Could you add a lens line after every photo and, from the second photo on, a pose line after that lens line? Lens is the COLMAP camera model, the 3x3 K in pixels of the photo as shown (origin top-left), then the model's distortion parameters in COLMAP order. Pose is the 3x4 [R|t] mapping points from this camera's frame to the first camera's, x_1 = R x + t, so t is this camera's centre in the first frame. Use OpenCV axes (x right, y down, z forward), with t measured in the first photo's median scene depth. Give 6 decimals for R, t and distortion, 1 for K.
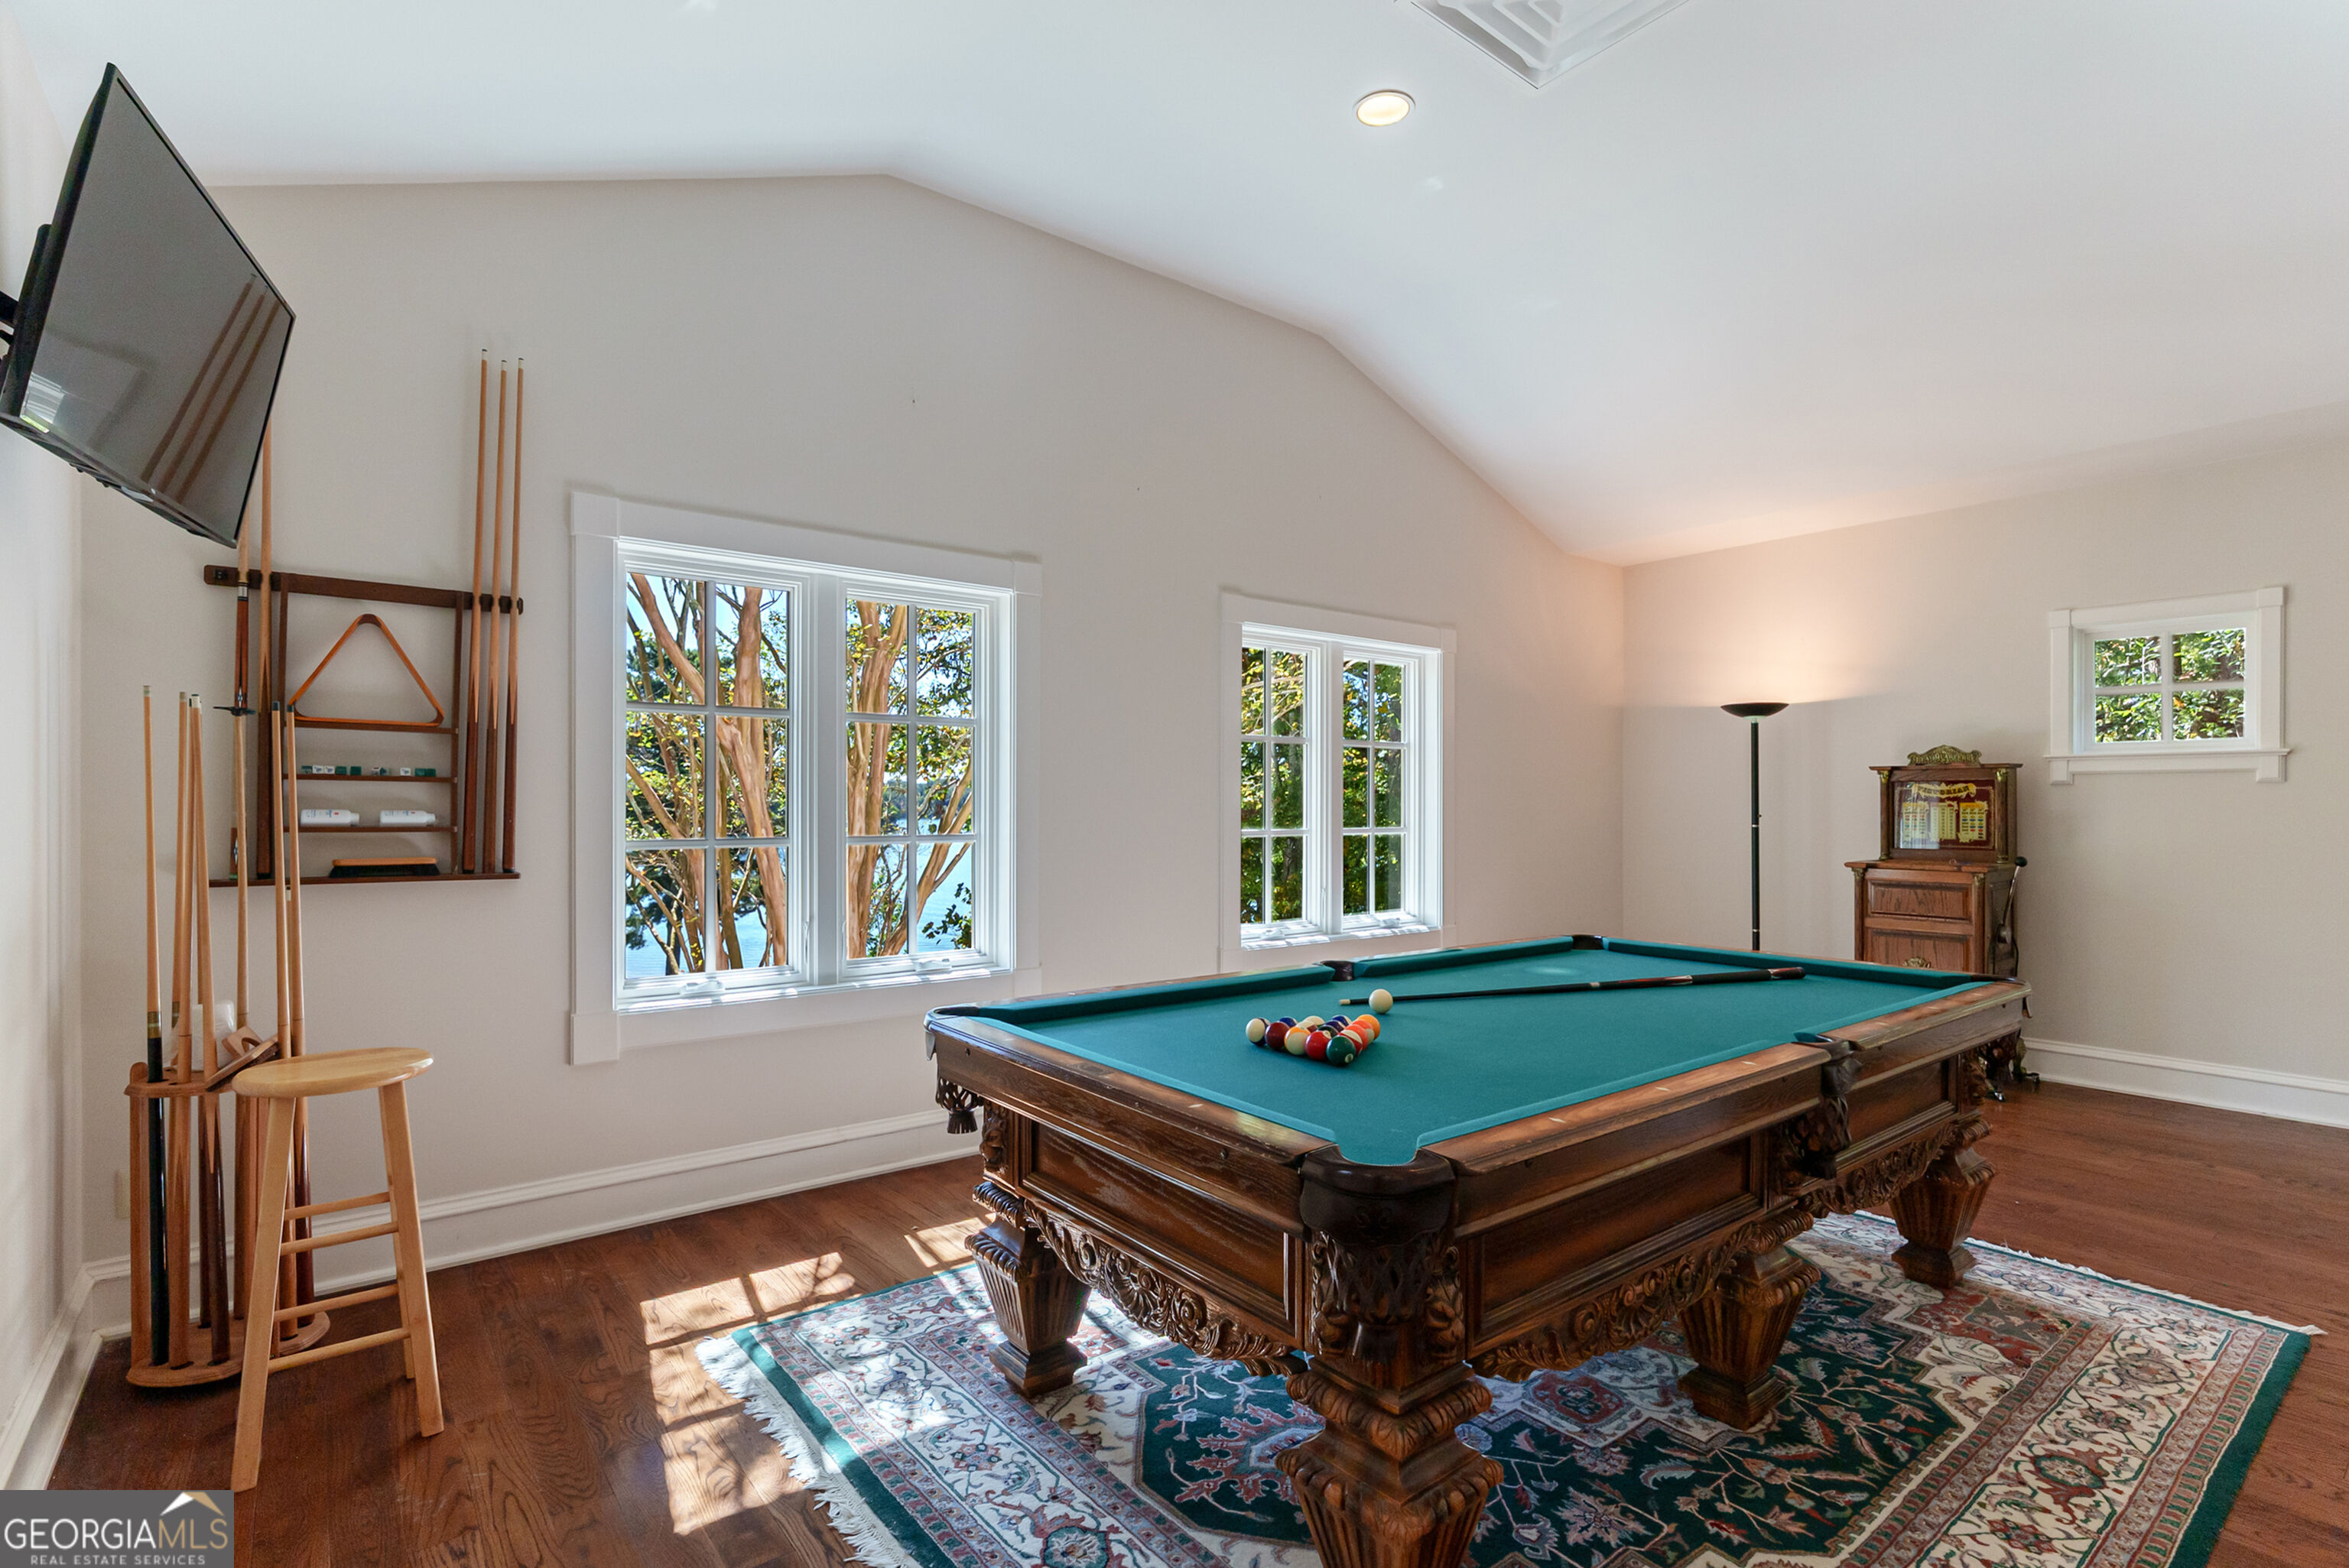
lens RADIAL K [[1138.9, 0, 1177.9], [0, 1138.9, 800.0], [0, 0, 1]] dist [-0.007506, 0.000754]
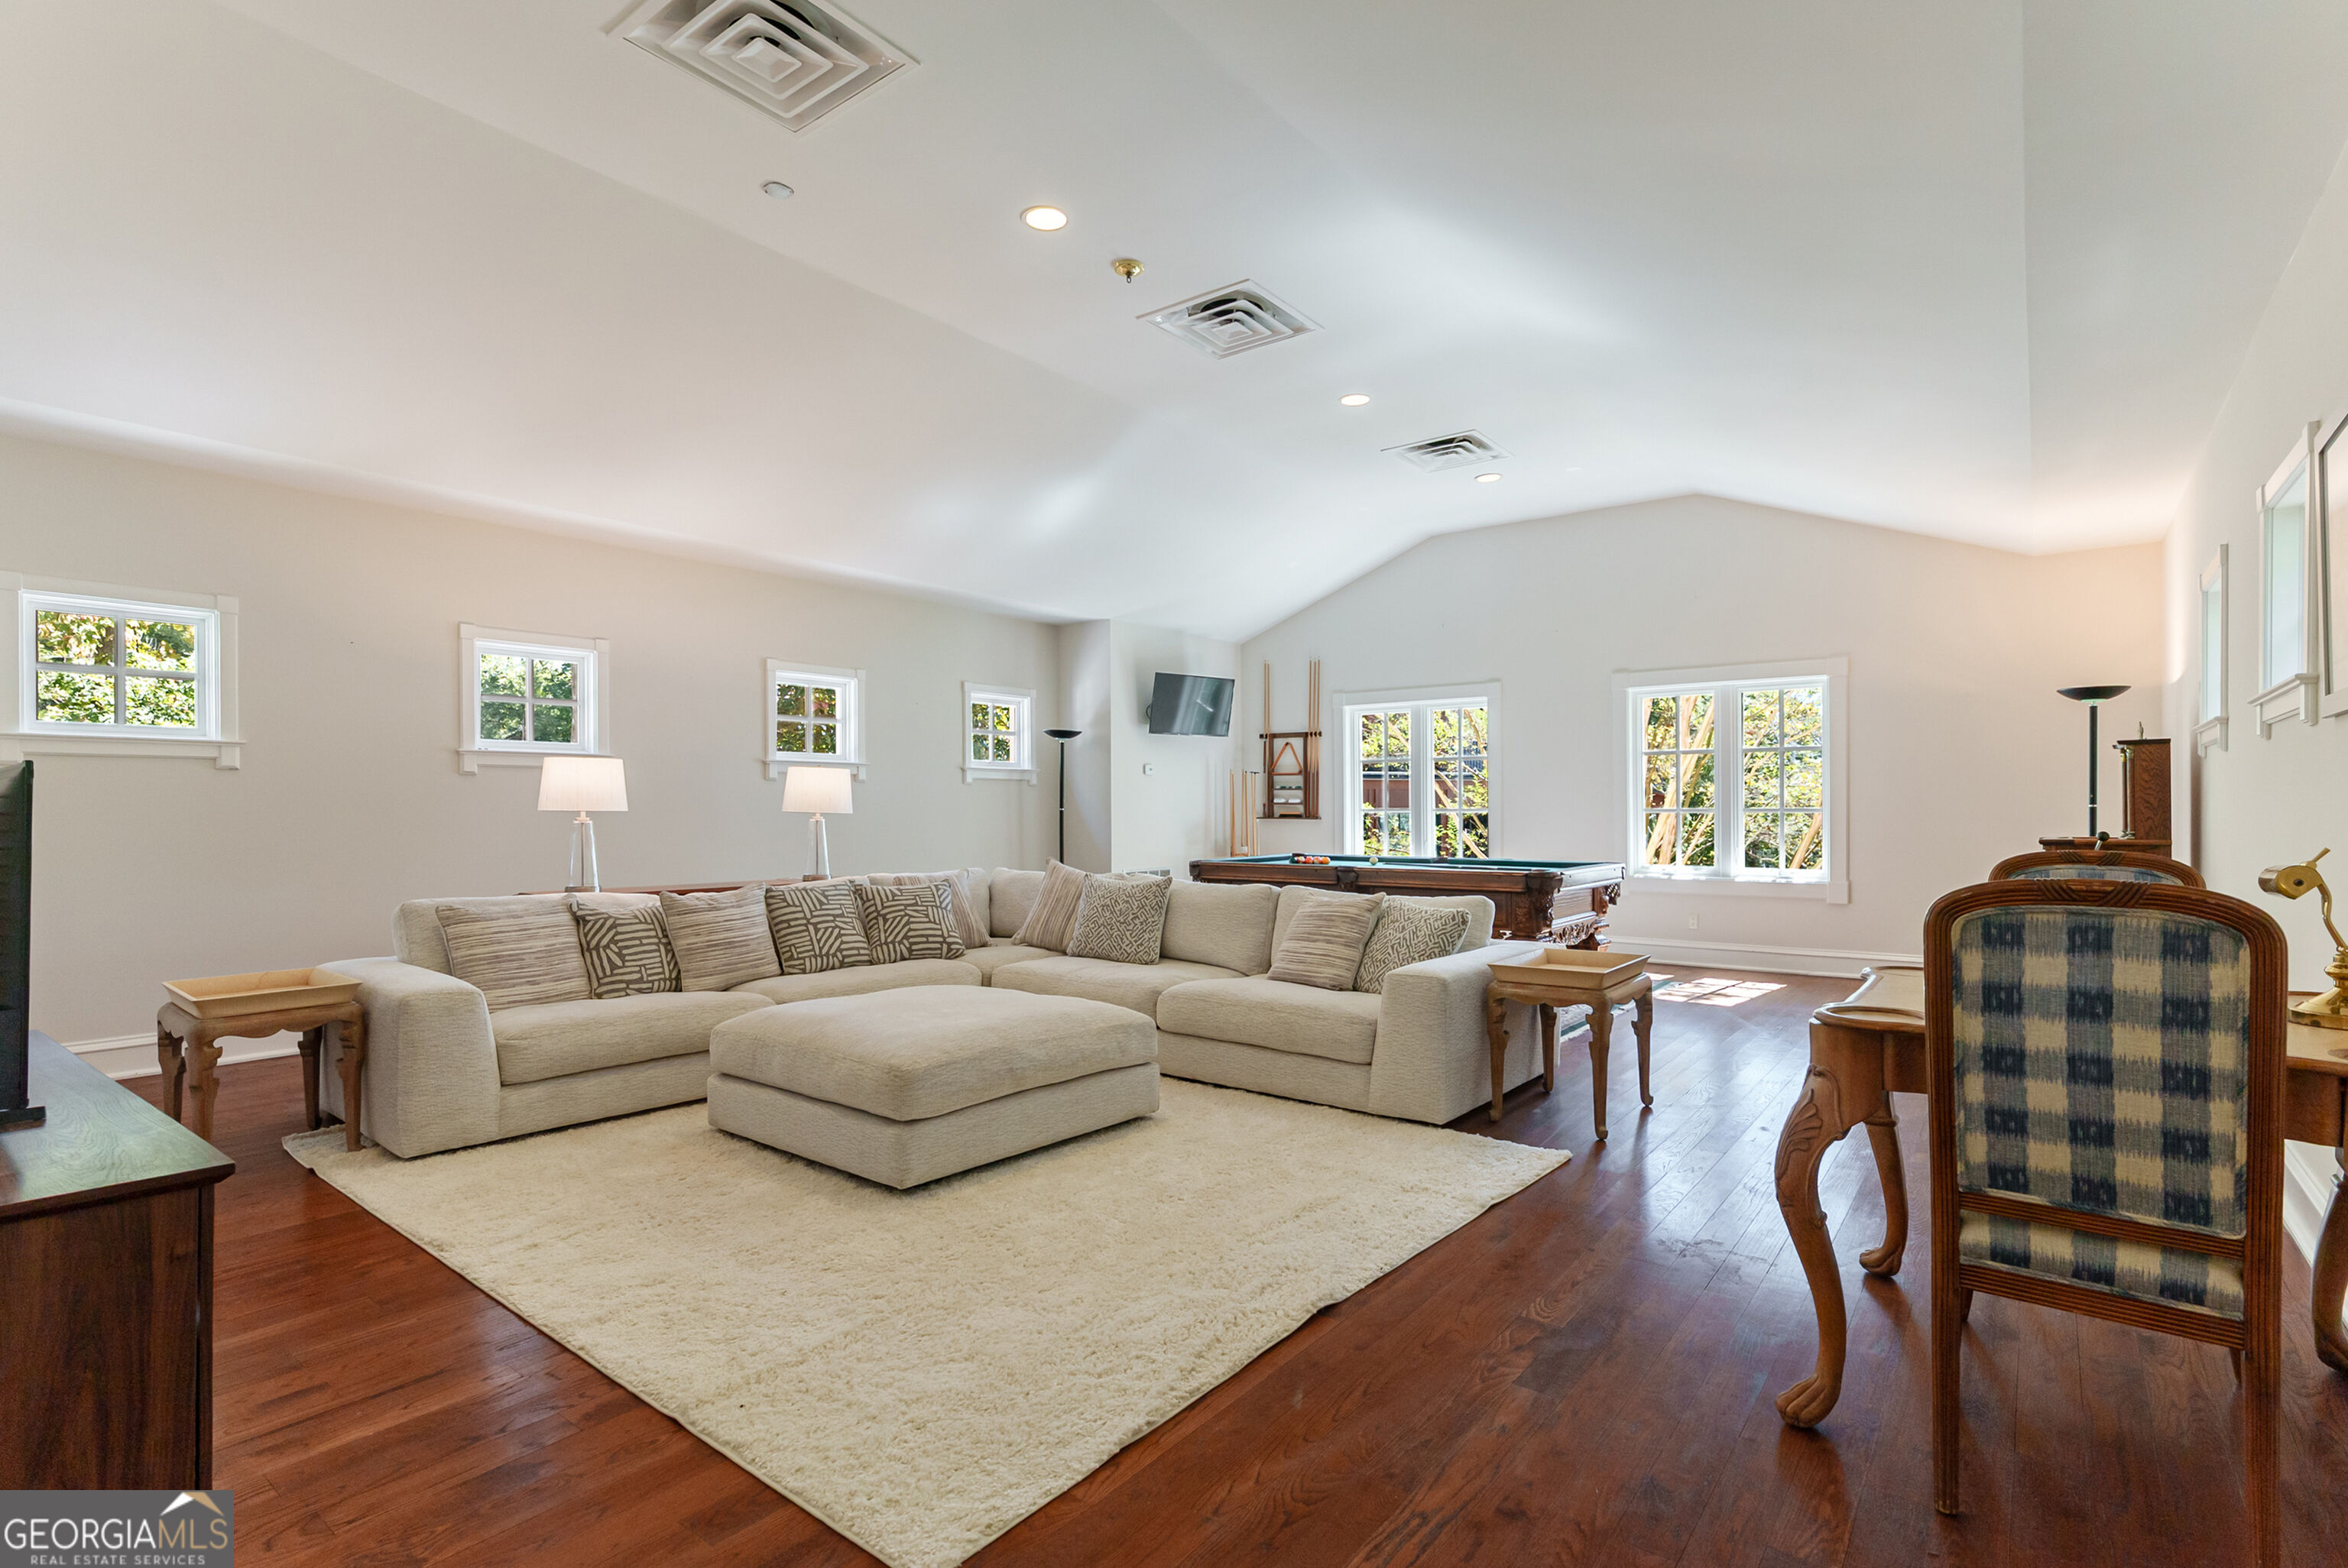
lens RADIAL K [[1138.4, 0, 1176.1], [0, 1138.4, 799.3], [0, 0, 1]] dist [-0.007506, 0.000754]
pose [[0.204811, -0.011113, -0.978738, 2.552049], [0.004118, 0.999936, -0.010492, 0.046190], [0.978793, -0.001882, 0.204844, -0.053649]]
